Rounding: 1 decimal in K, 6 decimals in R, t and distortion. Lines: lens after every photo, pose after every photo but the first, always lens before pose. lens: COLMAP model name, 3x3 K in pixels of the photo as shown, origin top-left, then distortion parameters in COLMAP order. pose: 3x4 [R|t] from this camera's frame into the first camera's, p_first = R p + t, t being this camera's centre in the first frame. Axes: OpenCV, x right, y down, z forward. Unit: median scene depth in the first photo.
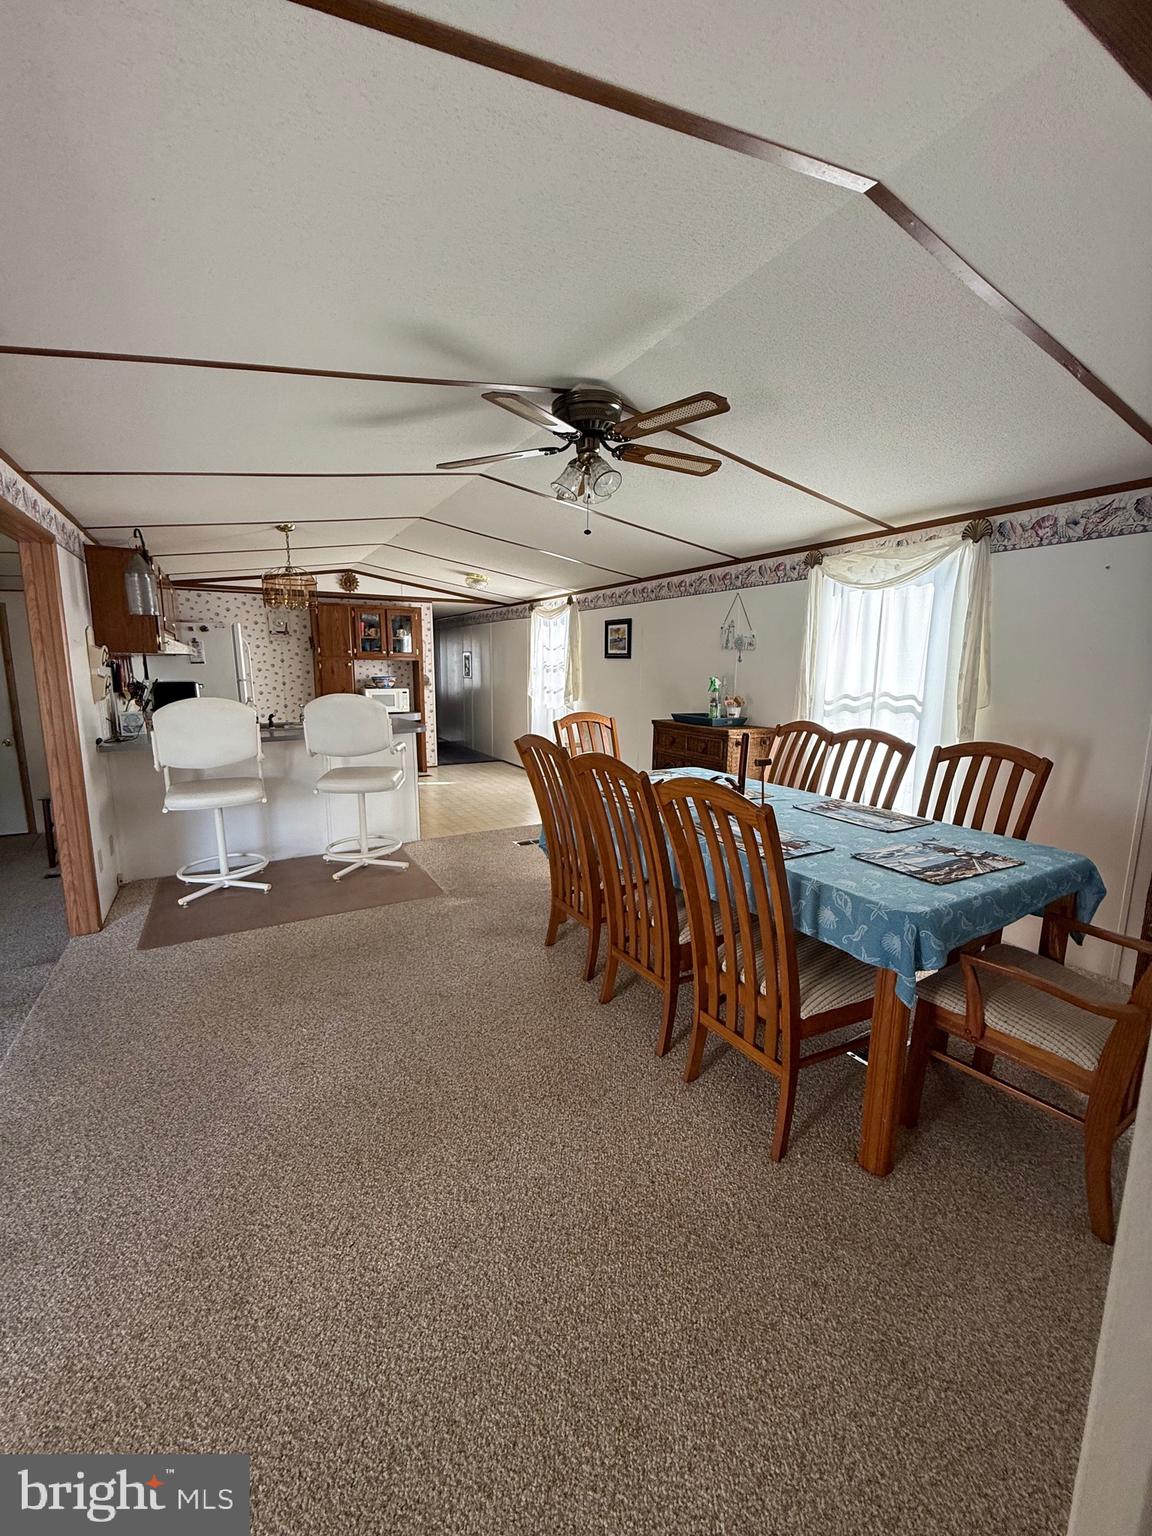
lens RADIAL K [[612.3, 0, 578.6], [0, 612.3, 763.2], [0, 0, 1]] dist [-0.001112, -0.000674]
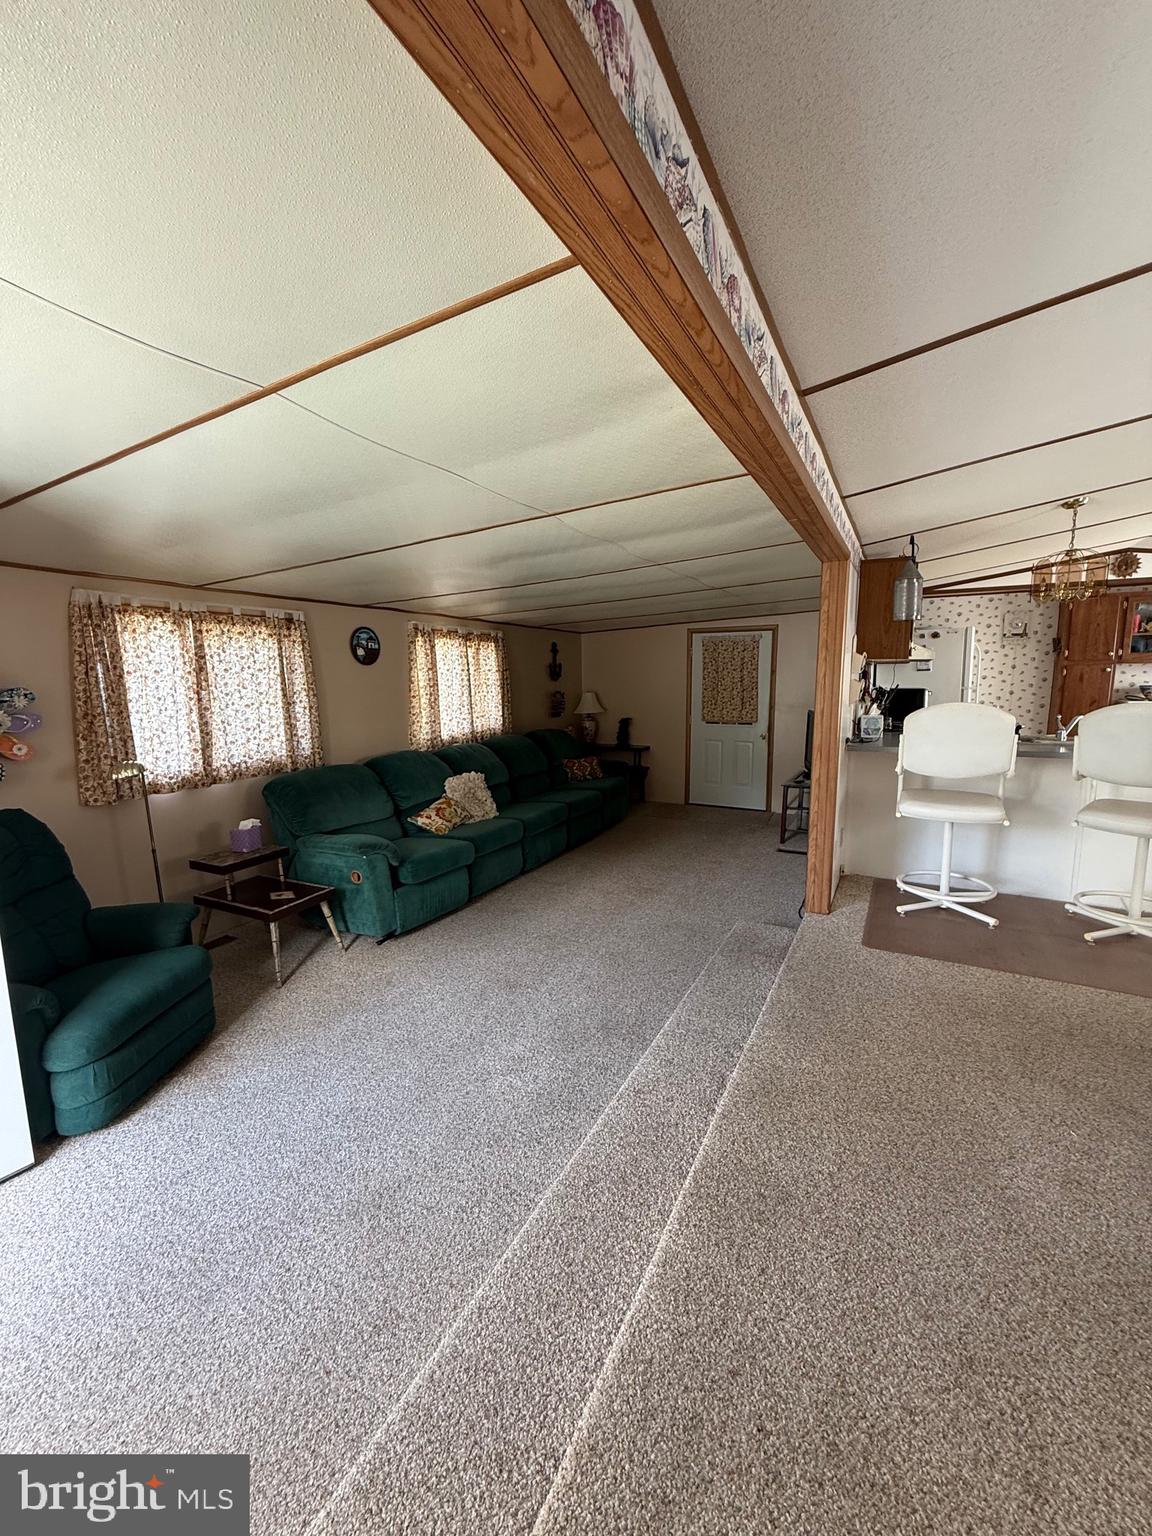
lens RADIAL K [[612.3, 0, 578.6], [0, 612.3, 763.2], [0, 0, 1]] dist [-0.001112, -0.000674]
pose [[0.530217, 0.109303, -0.840787, -0.111102], [-0.124771, 0.990918, 0.050137, 0.008043], [0.838631, 0.078323, 0.539039, 0.016677]]
